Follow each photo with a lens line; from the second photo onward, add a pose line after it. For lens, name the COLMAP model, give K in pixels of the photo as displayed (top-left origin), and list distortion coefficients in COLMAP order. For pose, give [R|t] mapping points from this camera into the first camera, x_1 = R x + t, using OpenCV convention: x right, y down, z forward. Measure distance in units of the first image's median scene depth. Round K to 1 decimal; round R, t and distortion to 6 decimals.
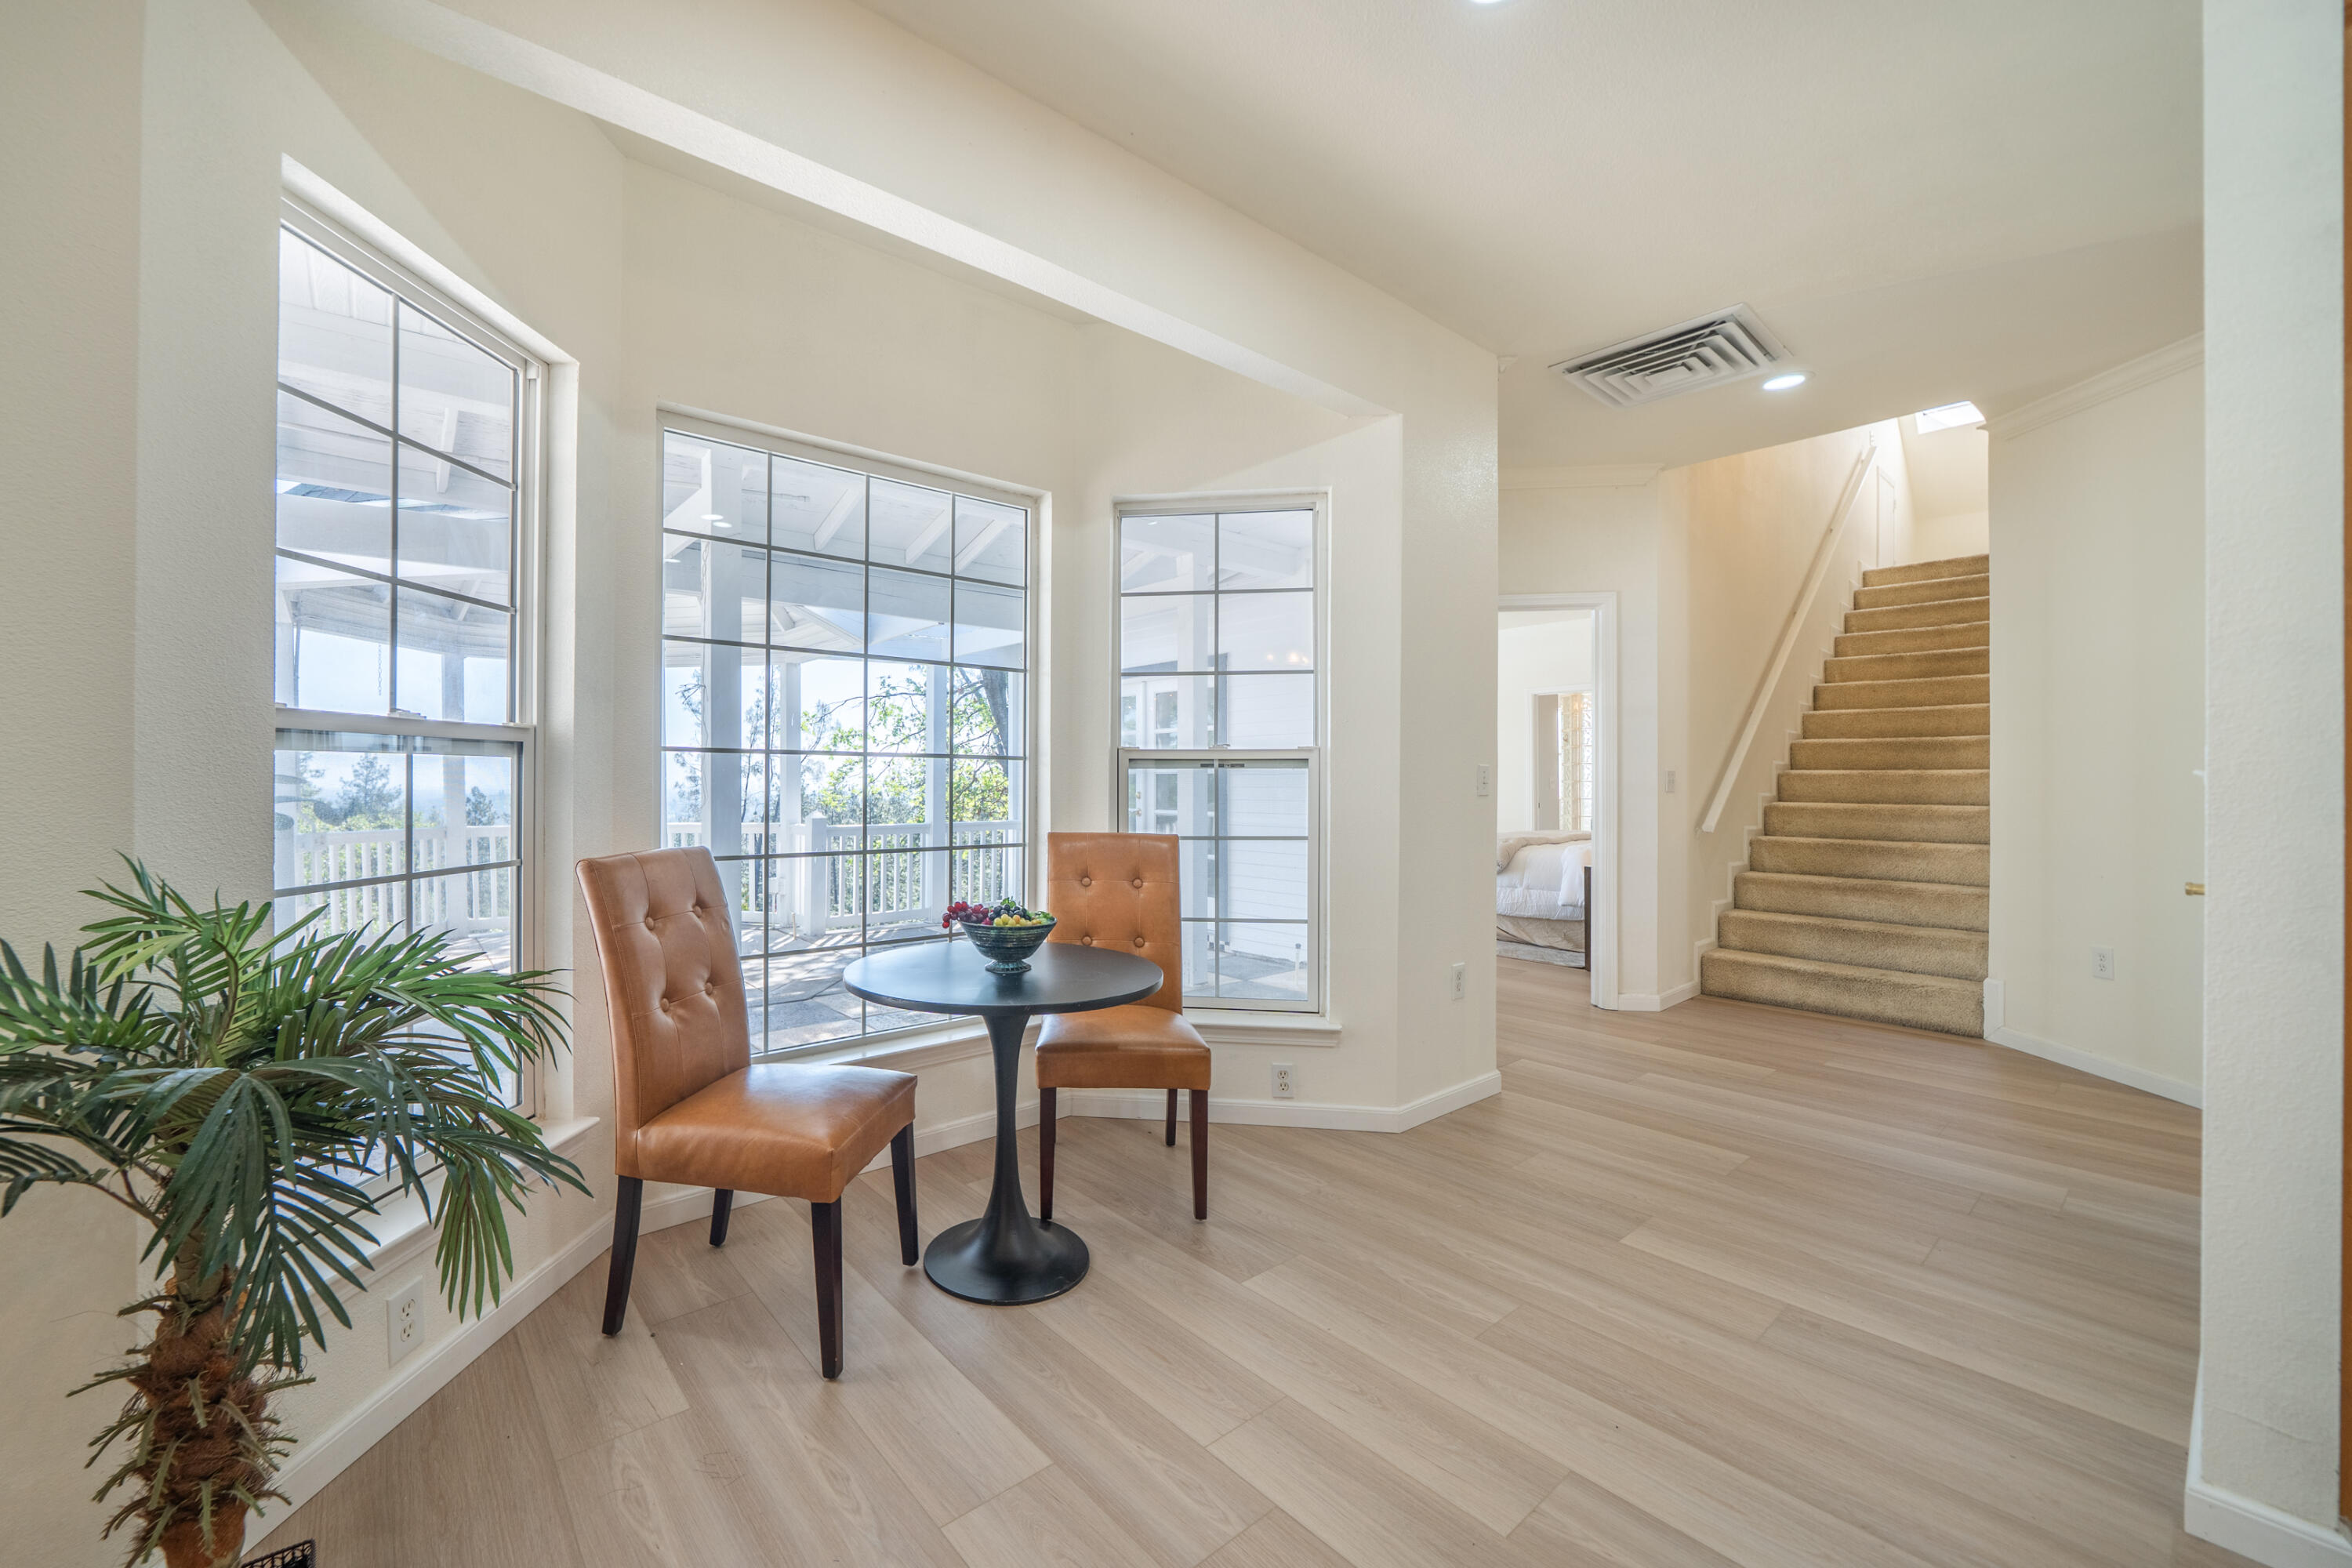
lens RADIAL K [[921.7, 0, 1054.3], [0, 921.7, 780.3], [0, 0, 1]] dist [-0.000698, 0.000148]
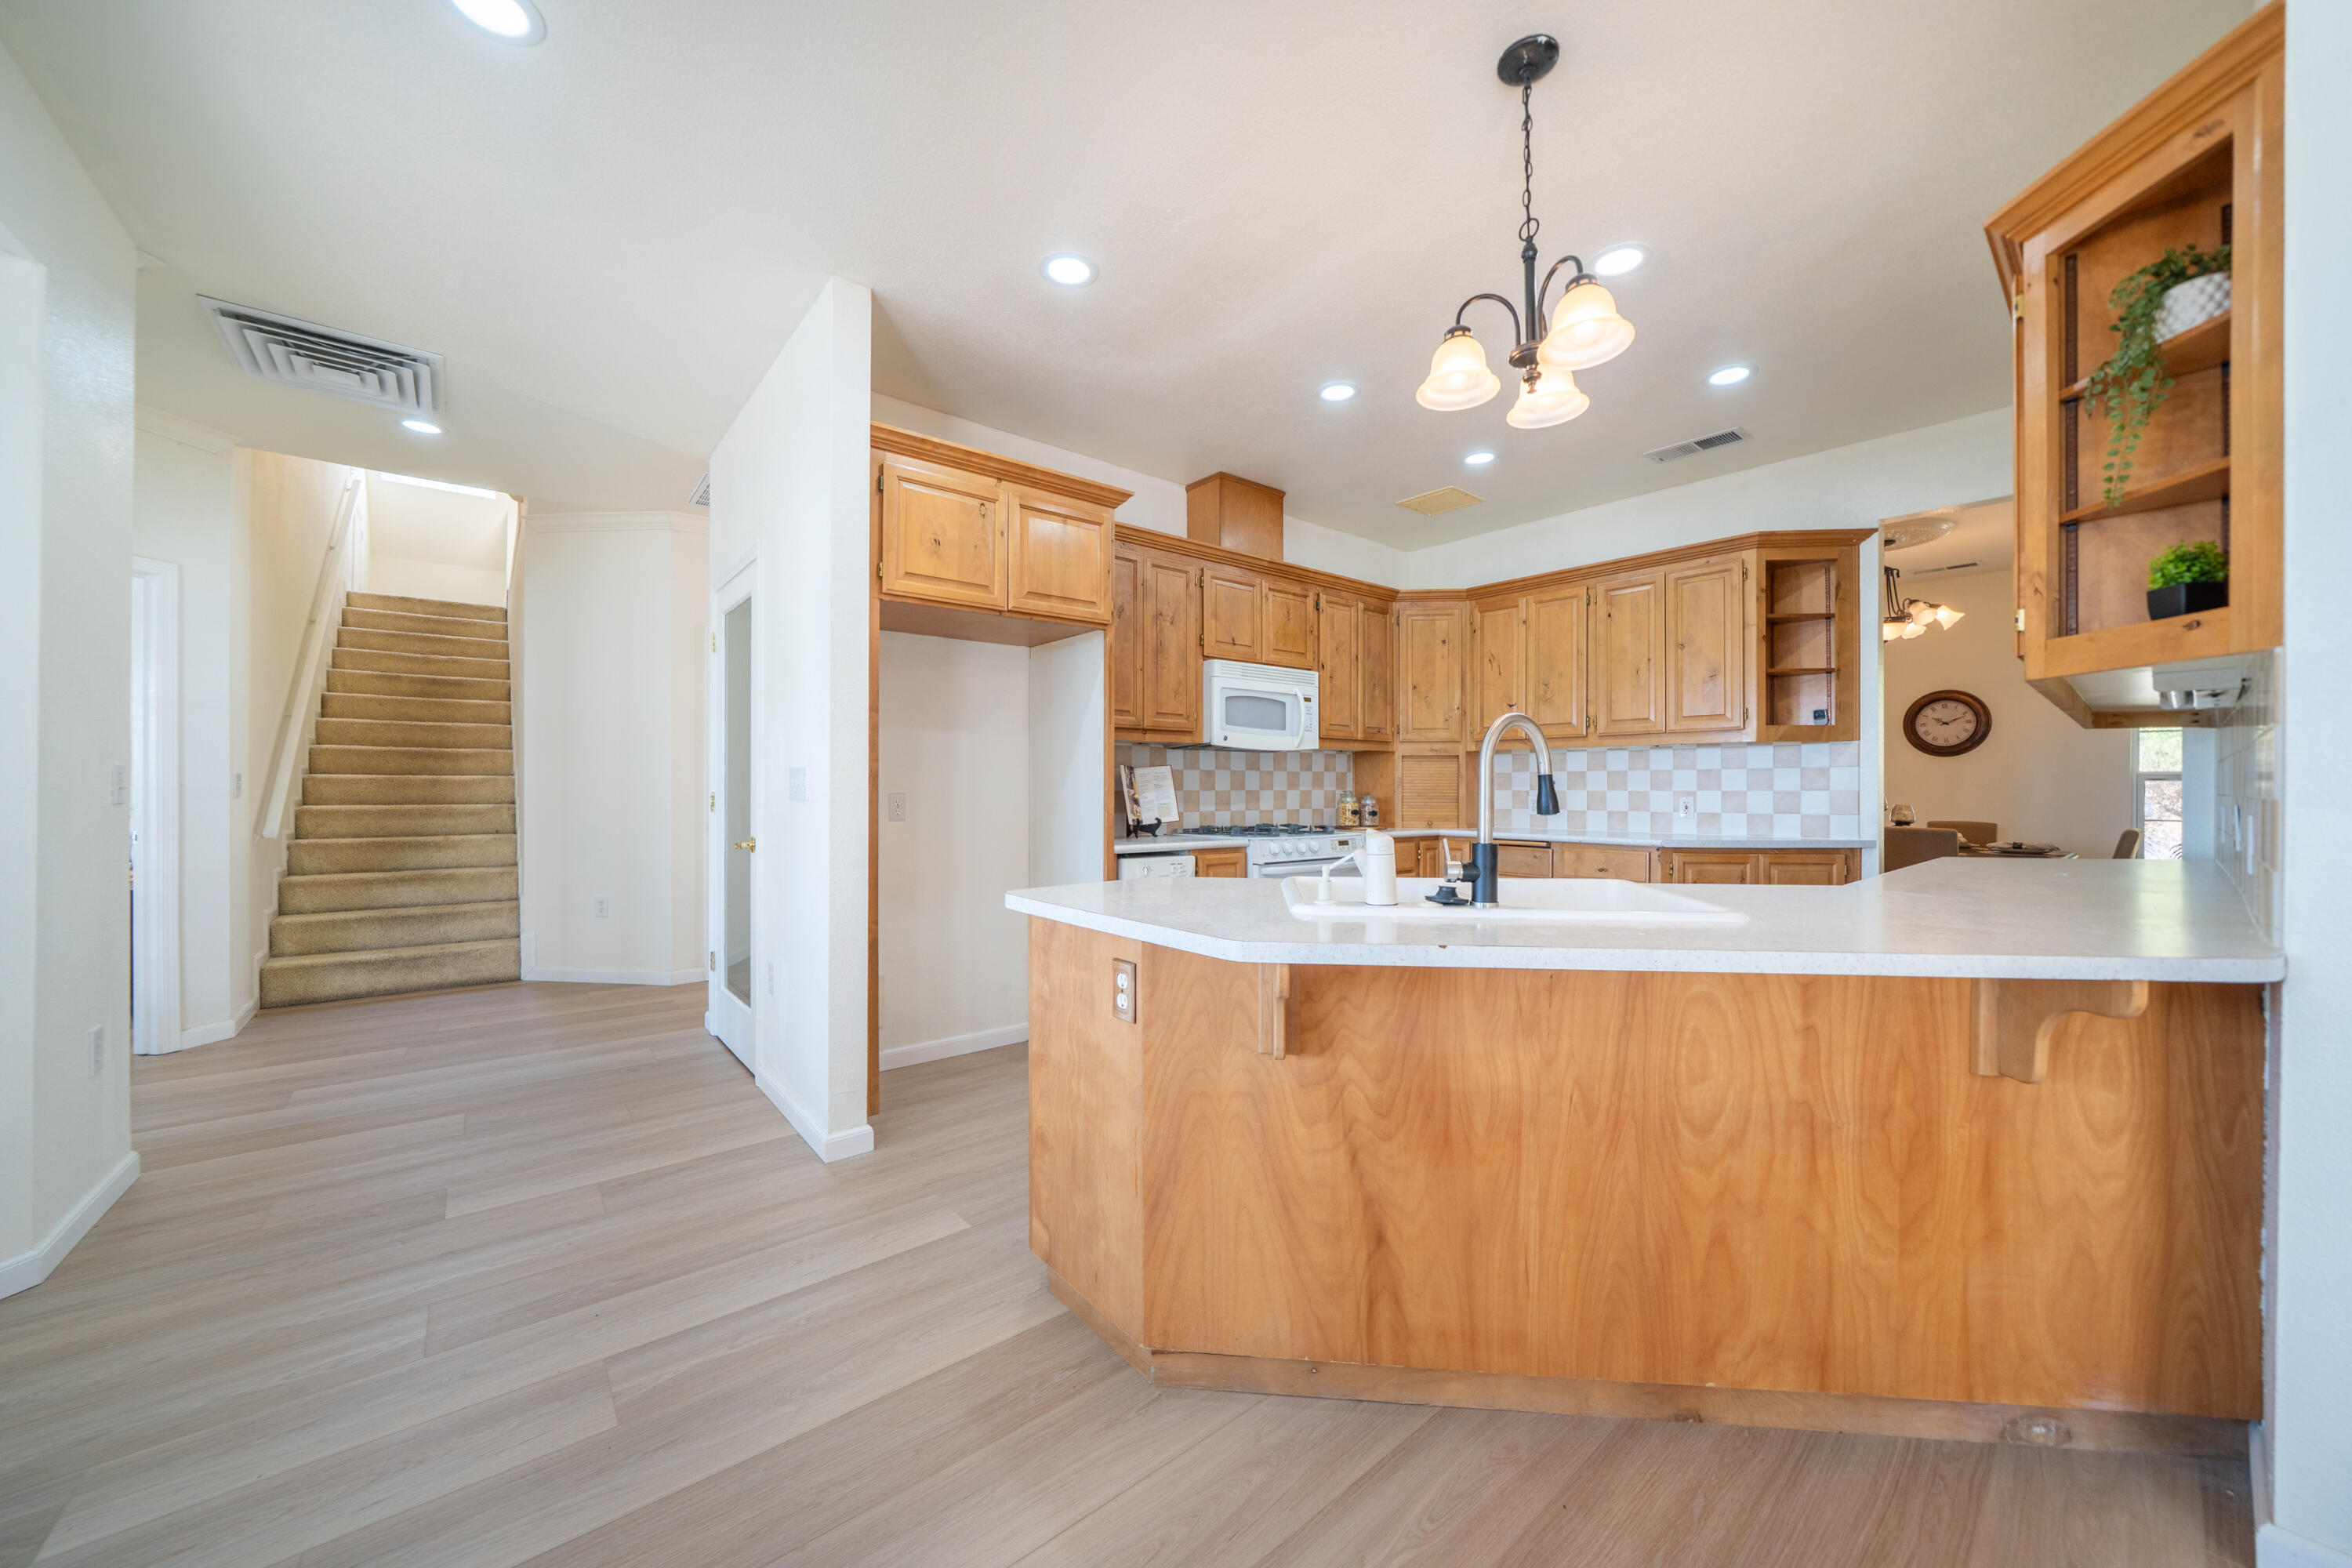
lens RADIAL K [[834.4, 0, 1156.8], [0, 834.4, 781.7], [0, 0, 1]] dist [-0.005091, -0.000121]
pose [[-0.021066, 0.002856, 0.999774, -0.178143], [0.000690, 0.999996, -0.002842, 0.000701], [-0.999778, 0.000630, -0.021068, 0.100617]]
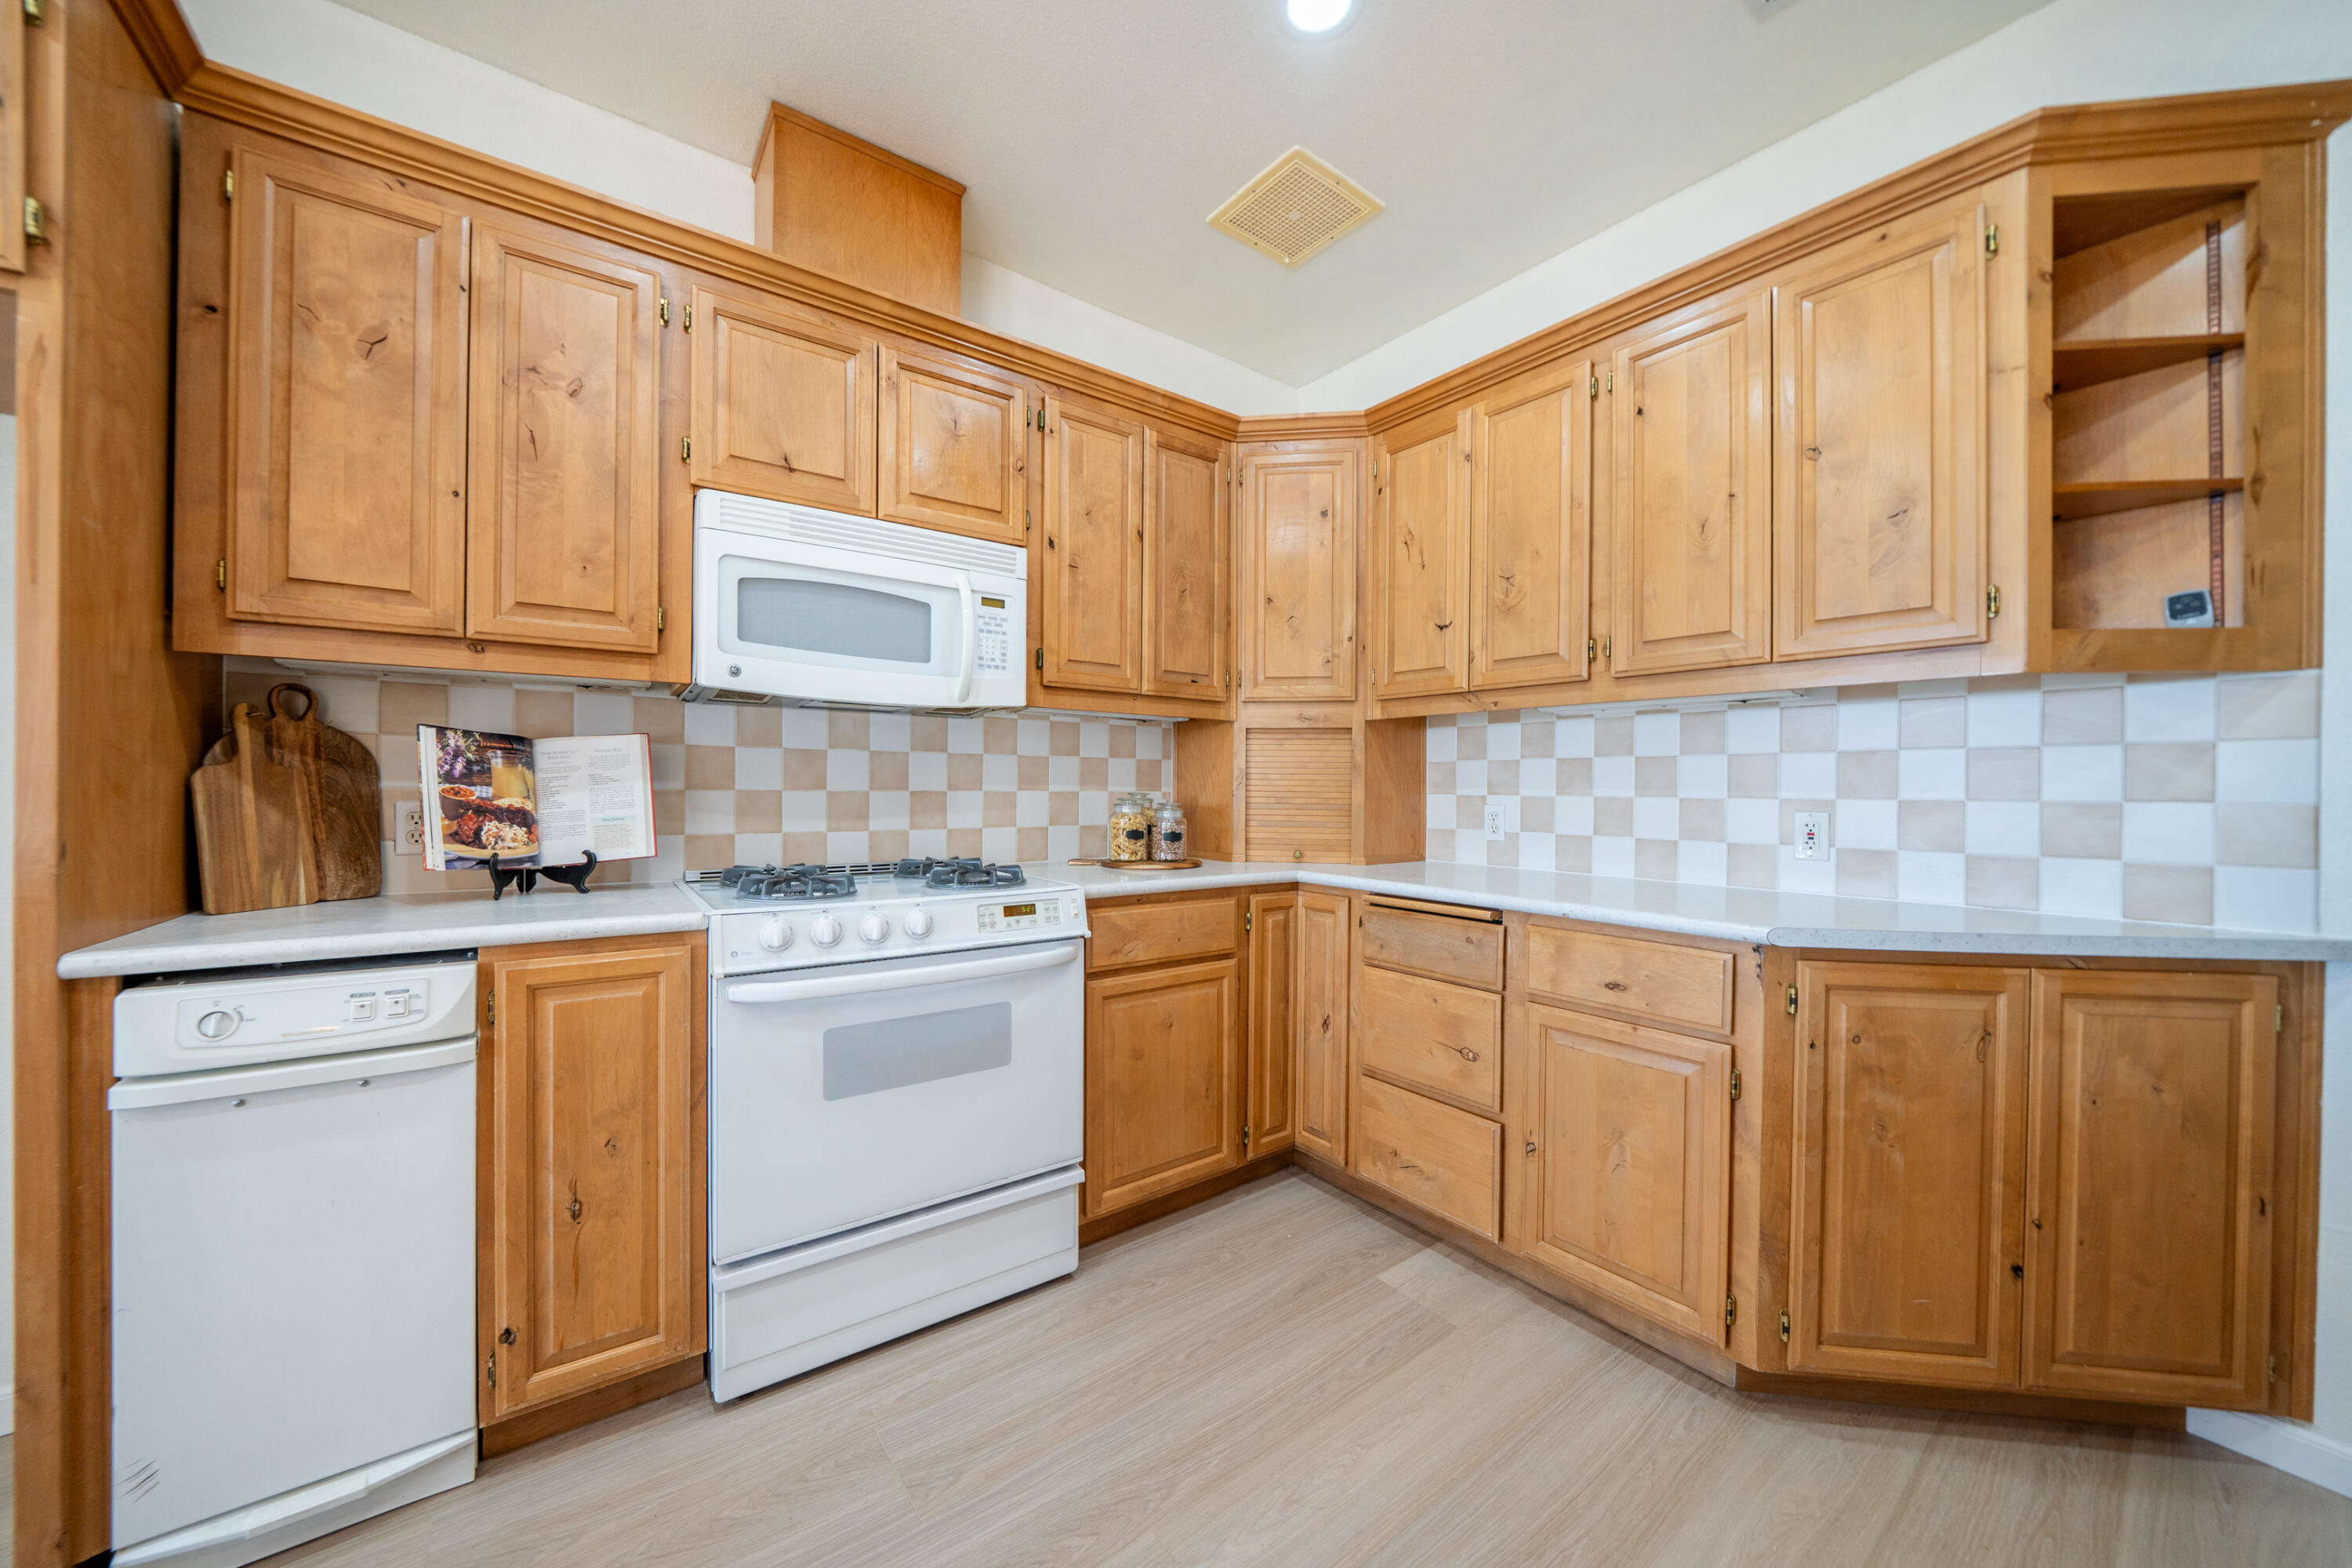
lens RADIAL K [[839.8, 0, 1144.8], [0, 839.8, 785.6], [0, 0, 1]] dist [-0.008830, 0.000032]
pose [[0.029522, -0.003177, 0.999559, 0.301333], [-0.005962, 0.999977, 0.003354, 0.002562], [-0.999546, -0.006059, 0.029503, -0.182465]]
